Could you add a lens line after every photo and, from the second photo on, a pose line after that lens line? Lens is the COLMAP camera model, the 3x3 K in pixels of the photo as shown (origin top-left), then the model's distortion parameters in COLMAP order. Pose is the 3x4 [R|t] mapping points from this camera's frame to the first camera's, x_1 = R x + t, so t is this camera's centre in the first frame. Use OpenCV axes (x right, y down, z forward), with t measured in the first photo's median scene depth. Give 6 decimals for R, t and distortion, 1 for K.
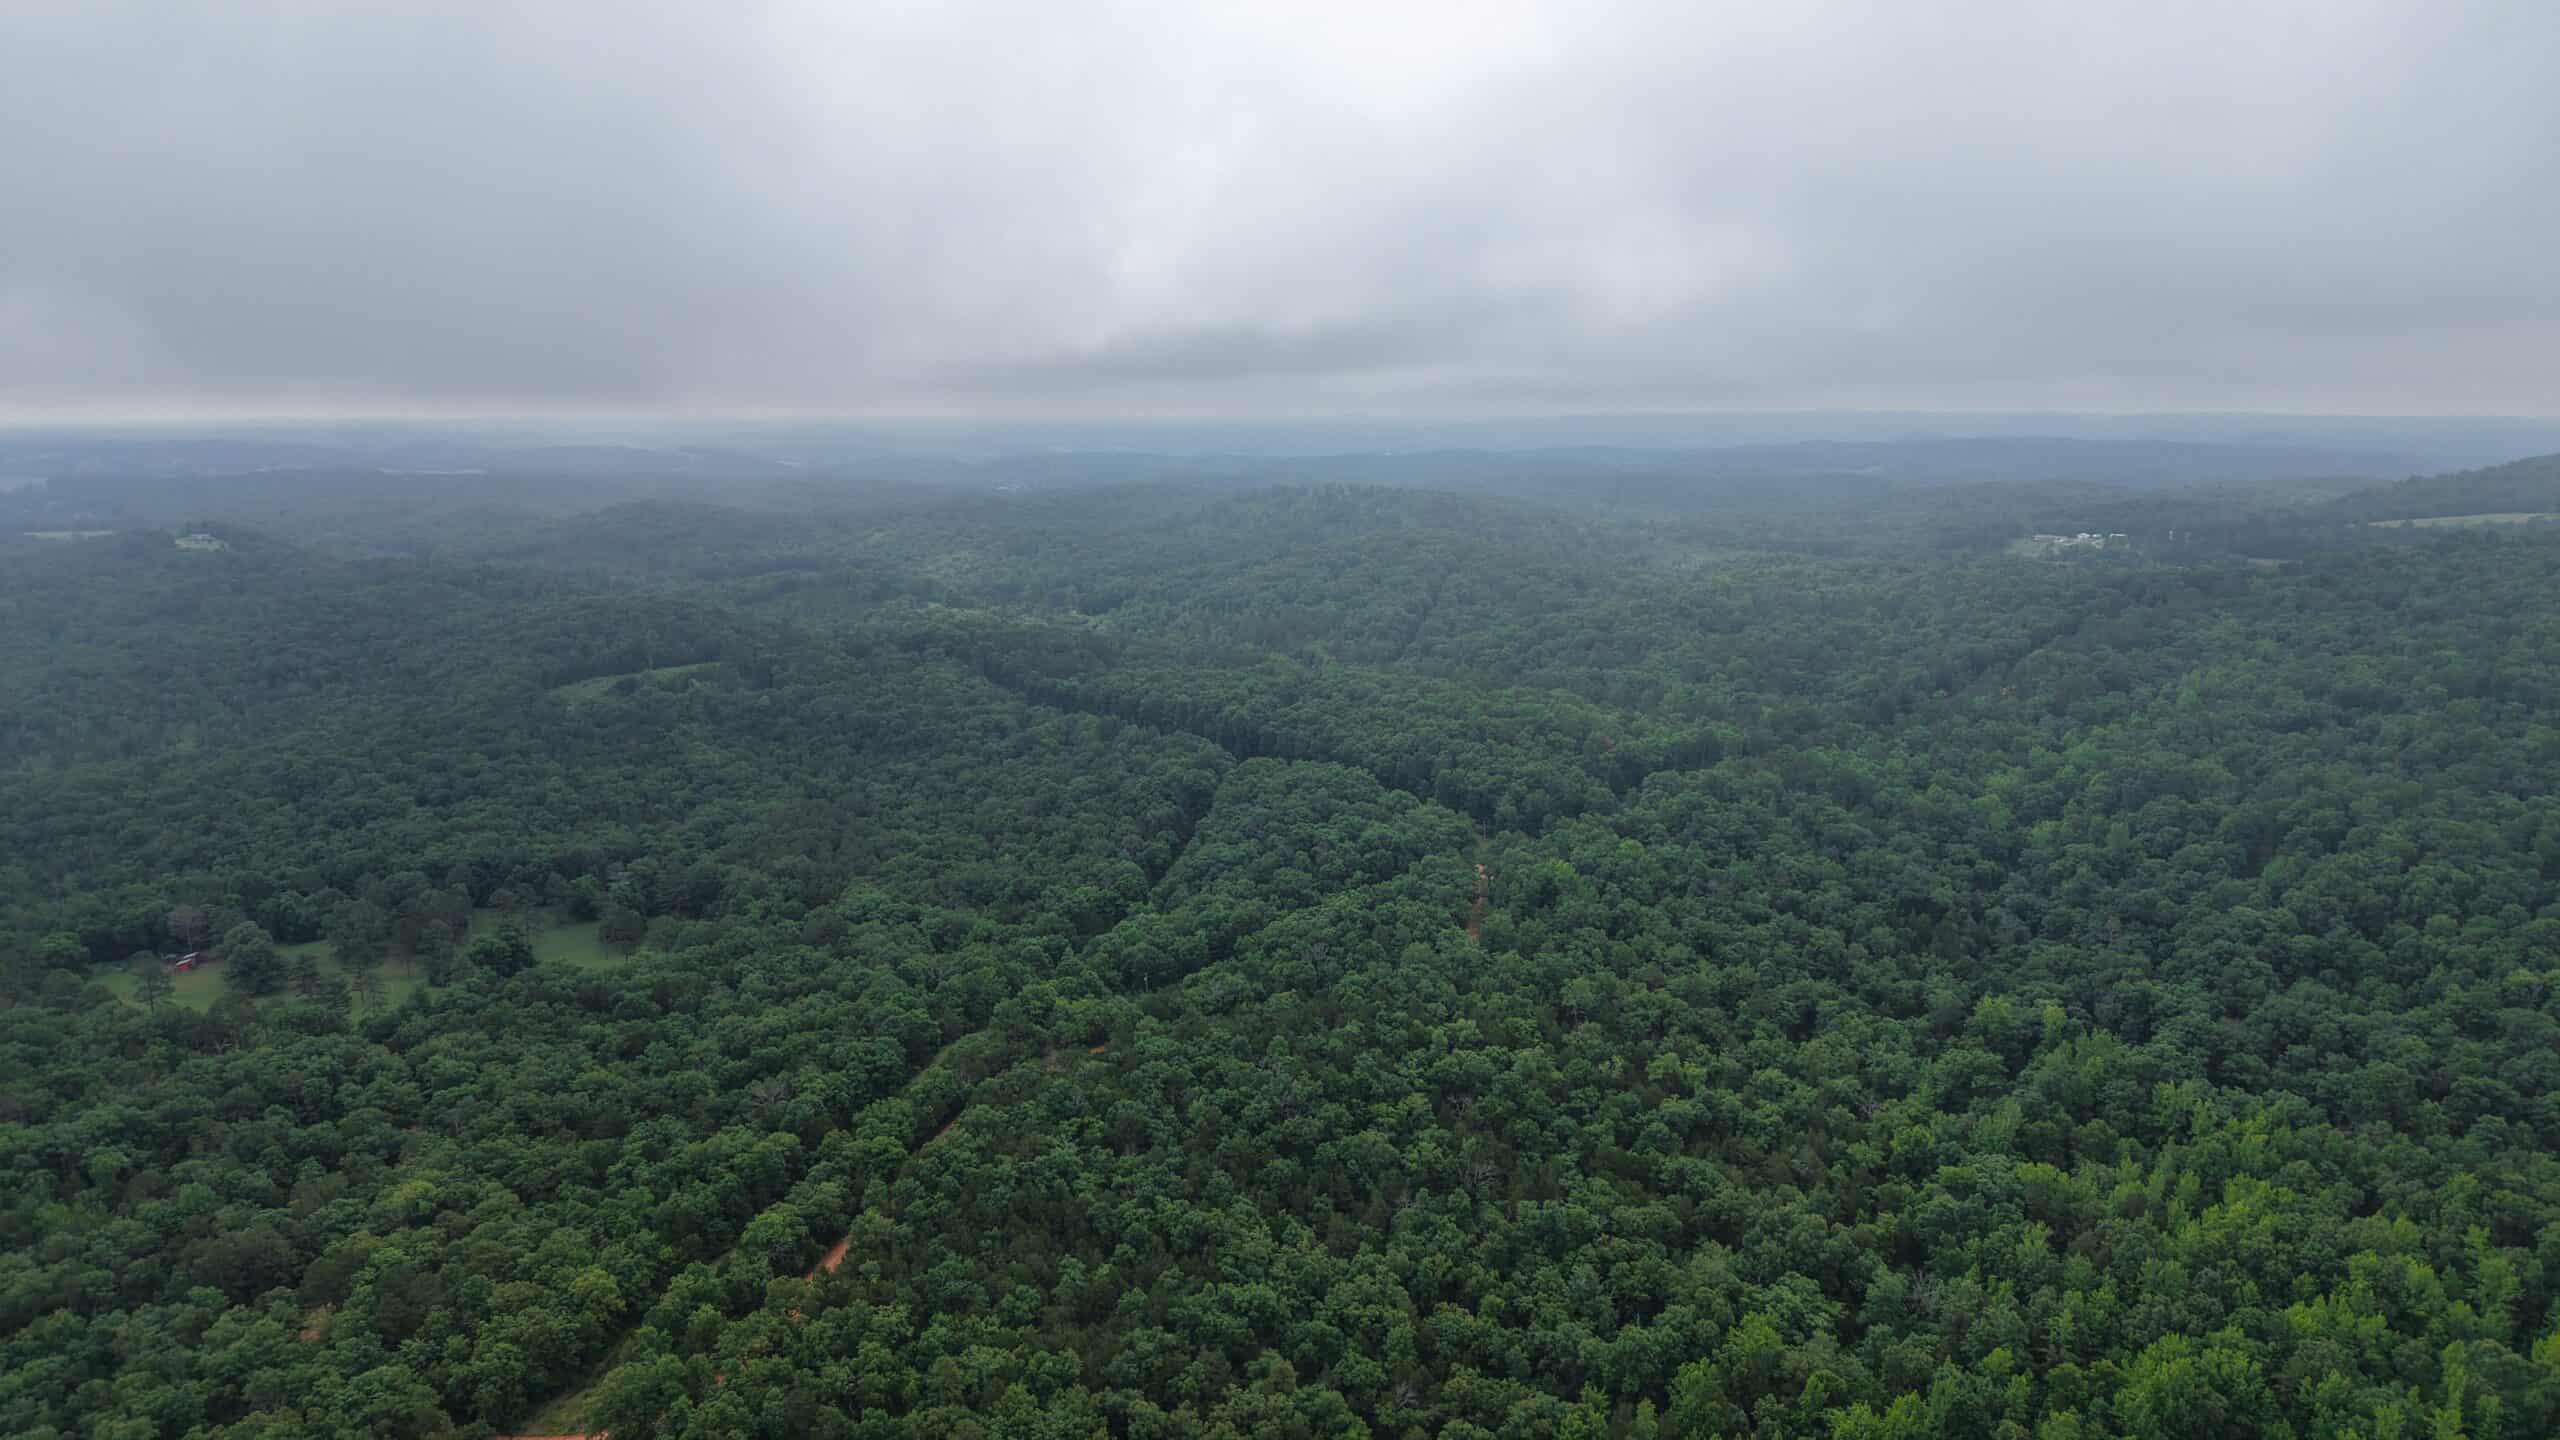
lens RADIAL K [[1702.2, 0, 1274.7], [0, 1702.2, 722.7], [0, 0, 1]] dist [0.033927, -0.046019]
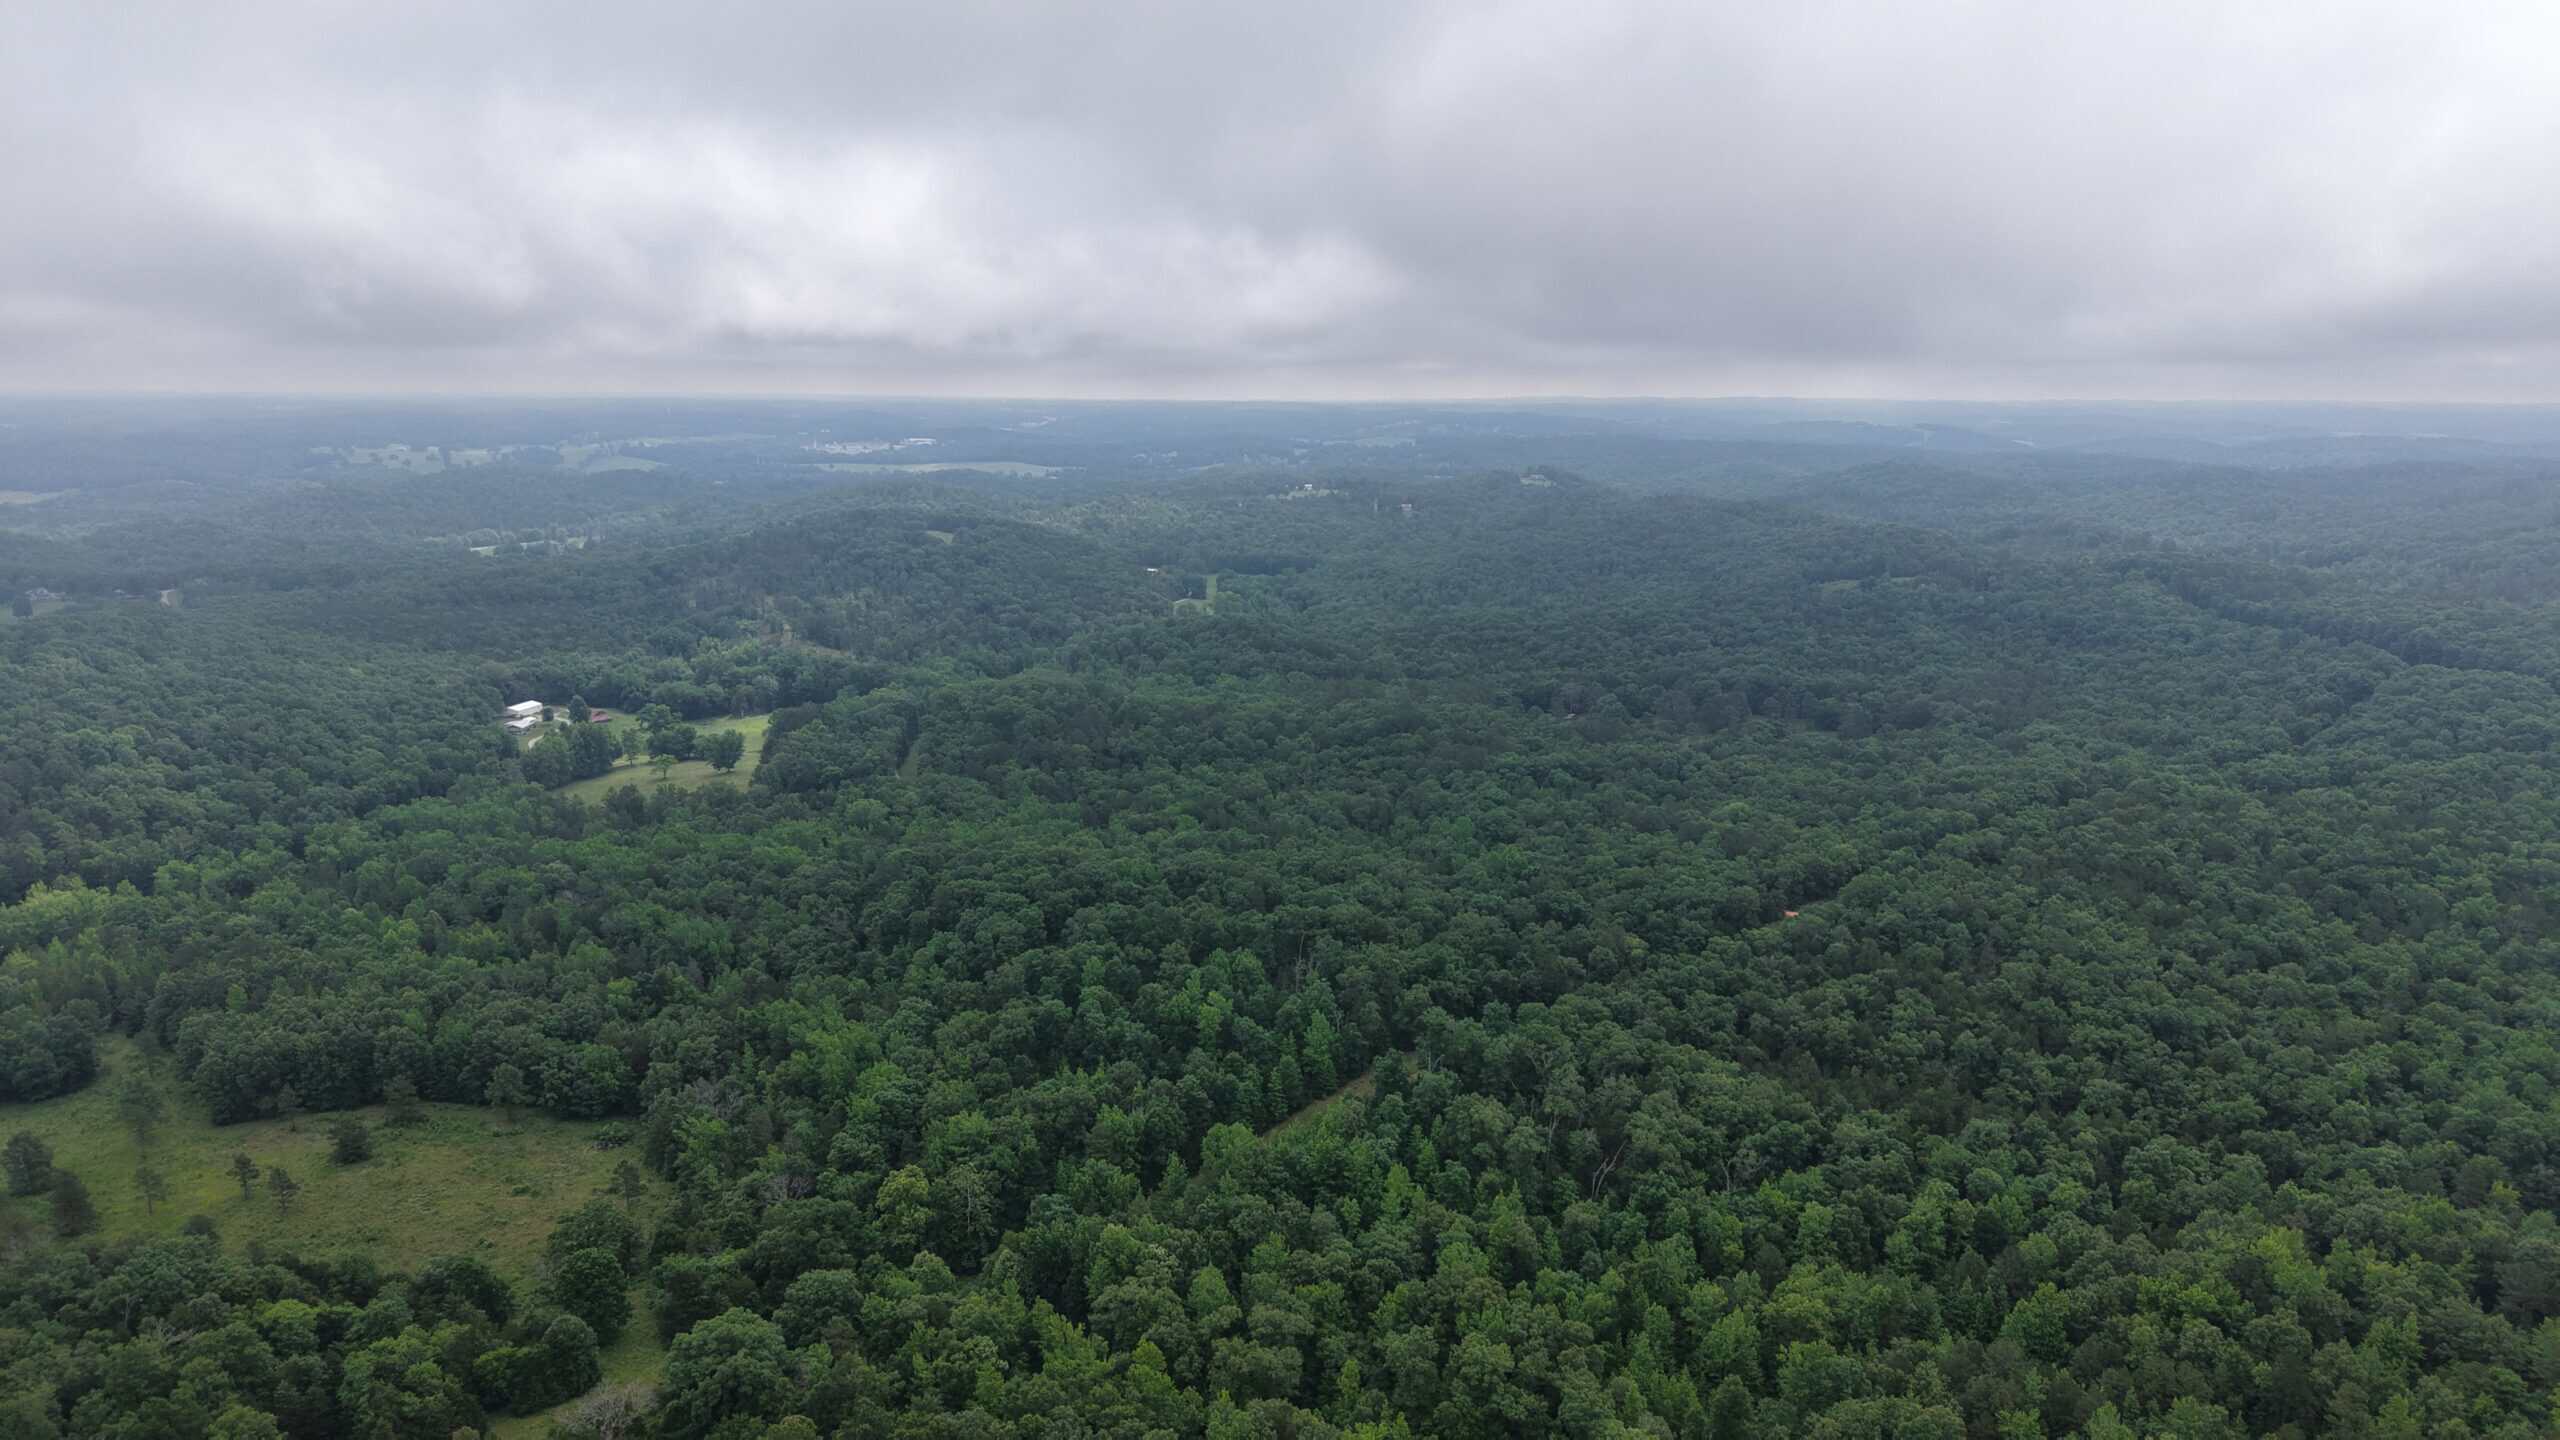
lens RADIAL K [[1702.2, 0, 1284.0], [0, 1702.2, 728.7], [0, 0, 1]] dist [0.033927, -0.046019]
pose [[0.779471, 0.130372, -0.612722, 0.156960], [-0.123158, 0.990908, 0.054165, 0.151603], [0.614212, 0.033242, 0.788441, -0.556239]]
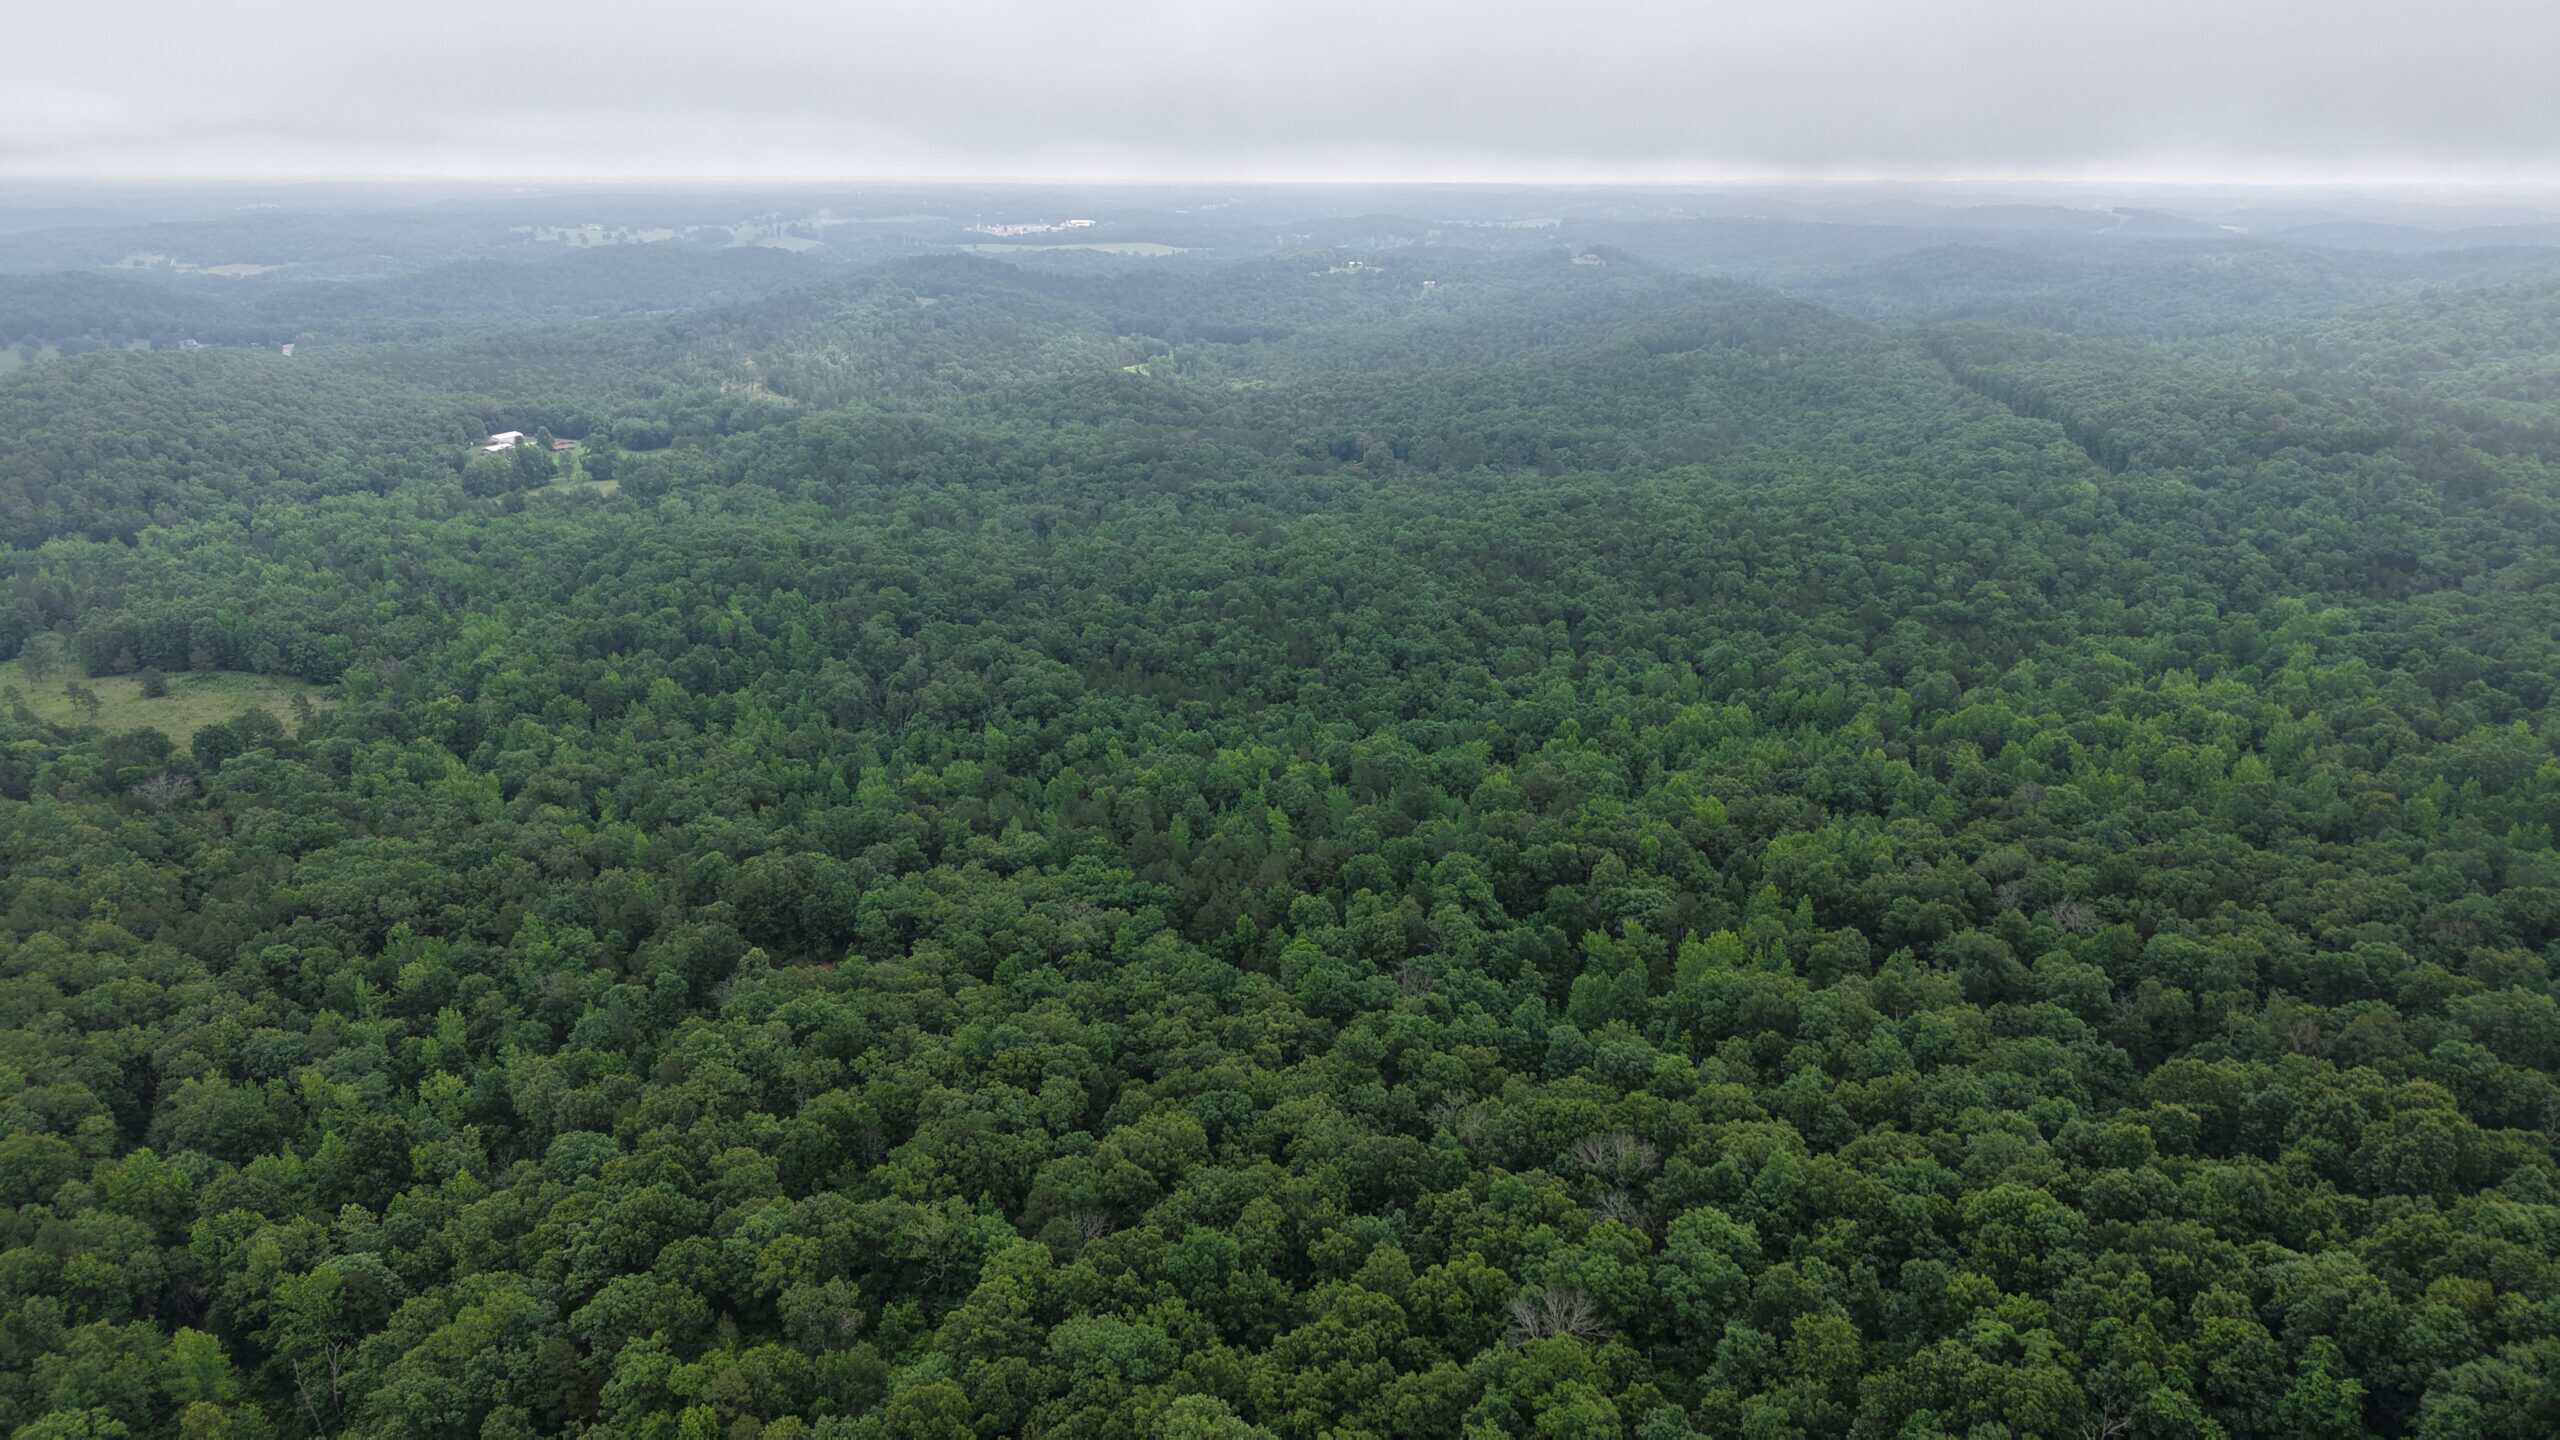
lens RADIAL K [[1702.2, 0, 1276.6], [0, 1702.2, 739.2], [0, 0, 1]] dist [0.033927, -0.046019]
pose [[0.686277, 0.236675, -0.687756, 0.874226], [-0.140510, 0.970905, 0.193906, 0.135023], [0.713639, -0.036436, 0.699566, -0.433911]]
